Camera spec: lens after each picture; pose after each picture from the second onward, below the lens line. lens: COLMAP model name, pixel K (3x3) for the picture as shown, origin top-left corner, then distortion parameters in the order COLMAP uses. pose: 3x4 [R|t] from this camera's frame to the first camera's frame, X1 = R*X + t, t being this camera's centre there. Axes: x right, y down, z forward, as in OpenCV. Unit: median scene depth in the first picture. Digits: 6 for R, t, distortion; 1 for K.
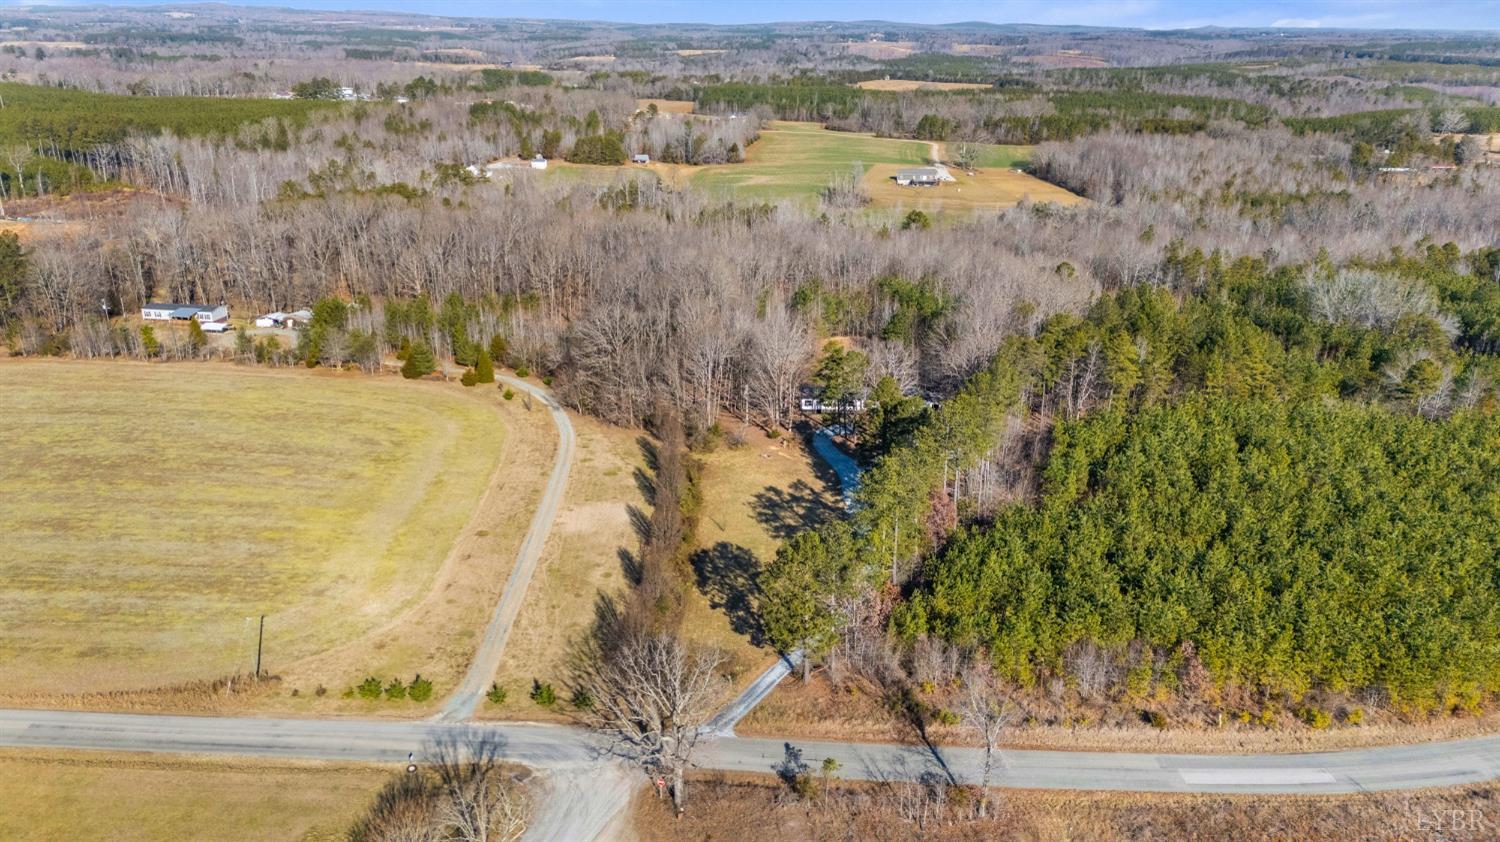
lens RADIAL K [[1087.1, 0, 752.6], [0, 1087.1, 418.7], [0, 0, 1]] dist [0.067919, -0.002398]
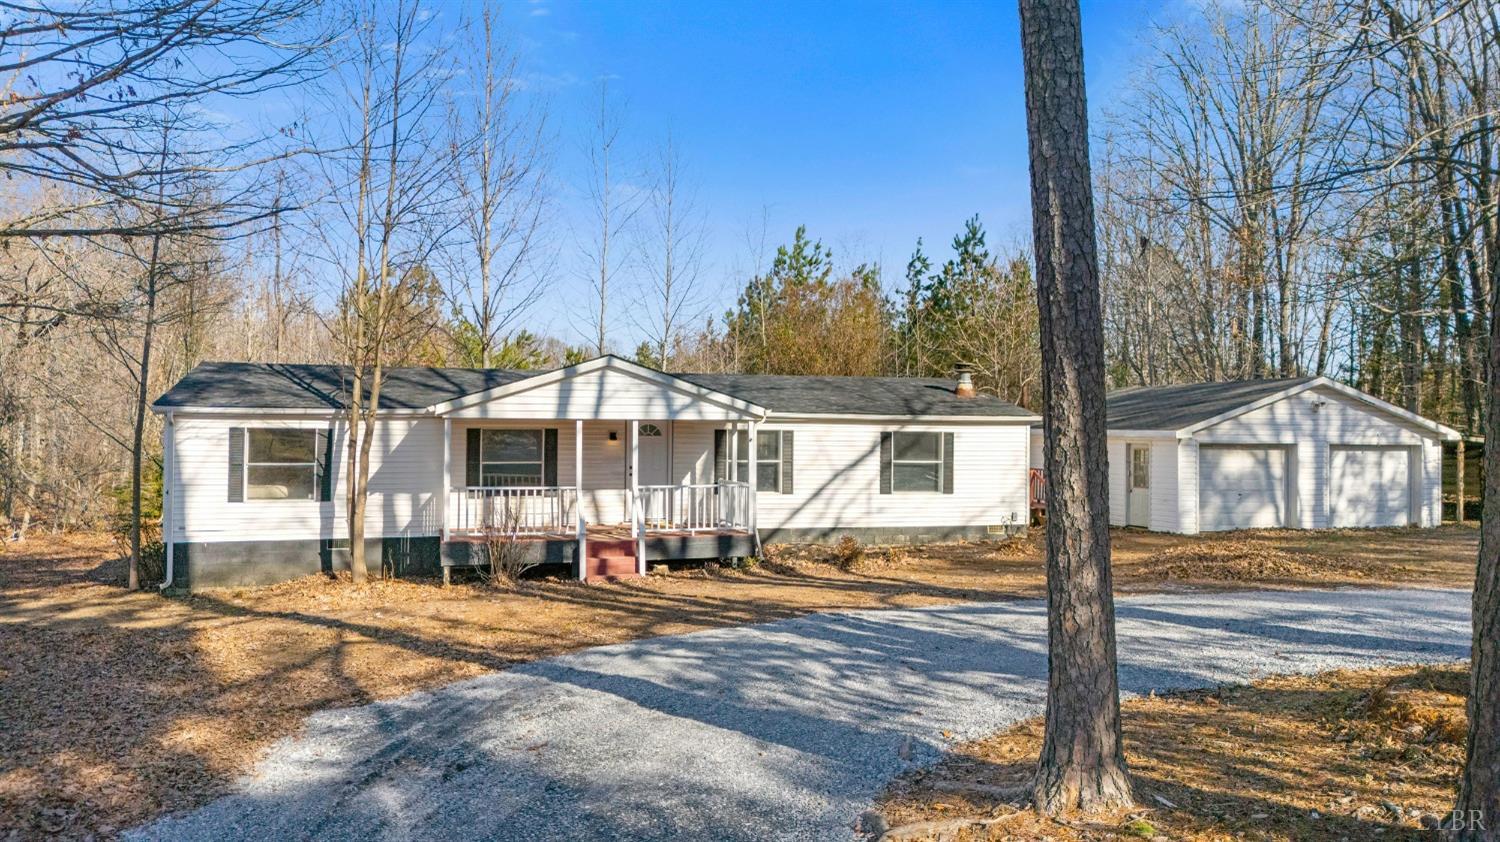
lens RADIAL K [[1087.1, 0, 756.6], [0, 1087.1, 415.8], [0, 0, 1]] dist [0.067919, -0.002398]
pose [[0.946520, -0.011949, 0.322422, 0.077923], [0.121543, 0.938901, -0.322012, 0.018754], [-0.298875, 0.343980, 0.890141, 1.200271]]
